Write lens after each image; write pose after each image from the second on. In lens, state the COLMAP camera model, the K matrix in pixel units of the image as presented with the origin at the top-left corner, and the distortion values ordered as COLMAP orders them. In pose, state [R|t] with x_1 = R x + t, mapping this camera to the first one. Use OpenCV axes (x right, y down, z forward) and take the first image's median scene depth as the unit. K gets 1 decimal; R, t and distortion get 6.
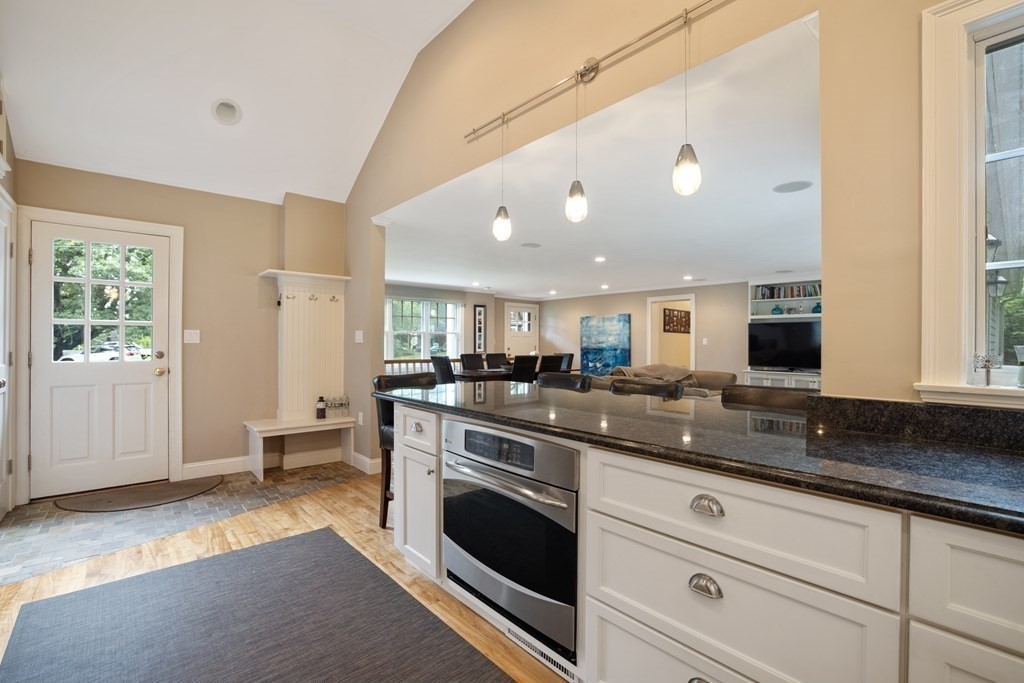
lens RADIAL K [[452.3, 0, 522.5], [0, 452.3, 336.0], [0, 0, 1]] dist [-0.019605, 0.000444]
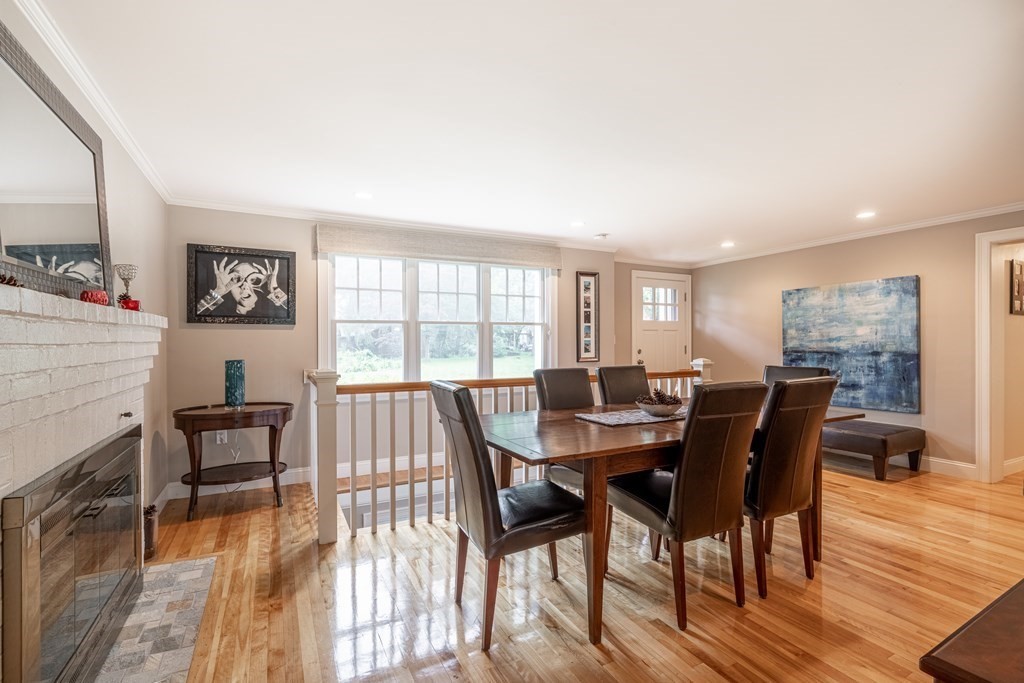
lens RADIAL K [[474.2, 0, 505.6], [0, 474.2, 339.4], [0, 0, 1]] dist [-0.015017, 0.001079]
pose [[0.960515, -0.007344, -0.278130, -0.030488], [0.010616, 0.999891, 0.010261, 0.005874], [0.278024, -0.012808, 0.960489, 0.426786]]
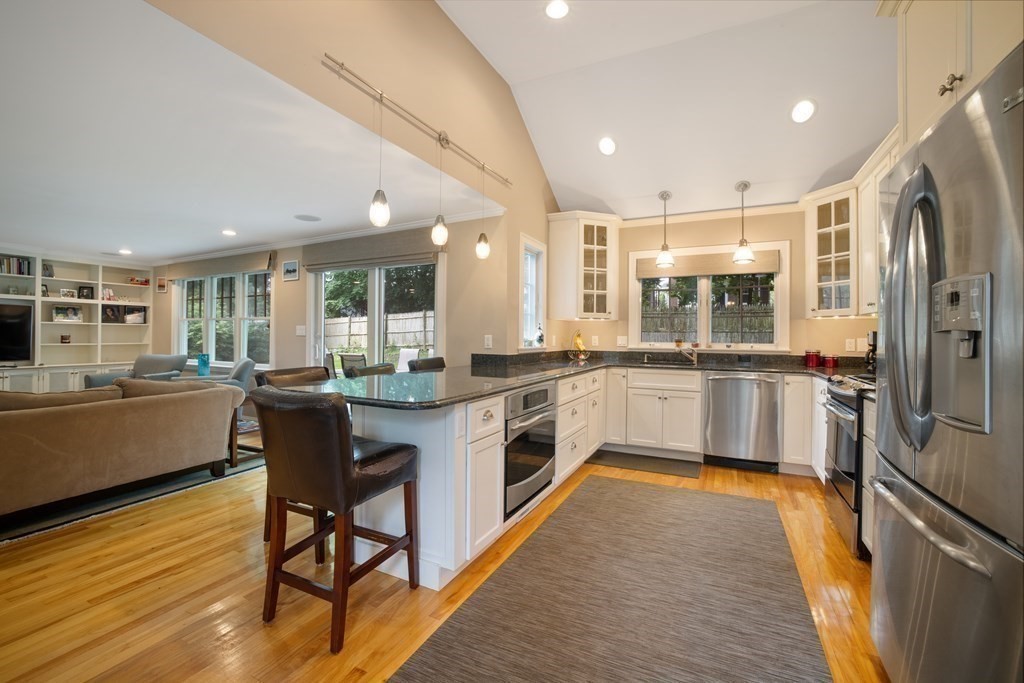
lens RADIAL K [[450.3, 0, 502.9], [0, 450.3, 333.1], [0, 0, 1]] dist [-0.032203, 0.010412]
pose [[-0.352744, -0.006495, 0.935697, -0.287257], [-0.023615, 0.999719, -0.001963, 0.000955], [-0.935422, -0.022789, -0.352799, 0.309093]]
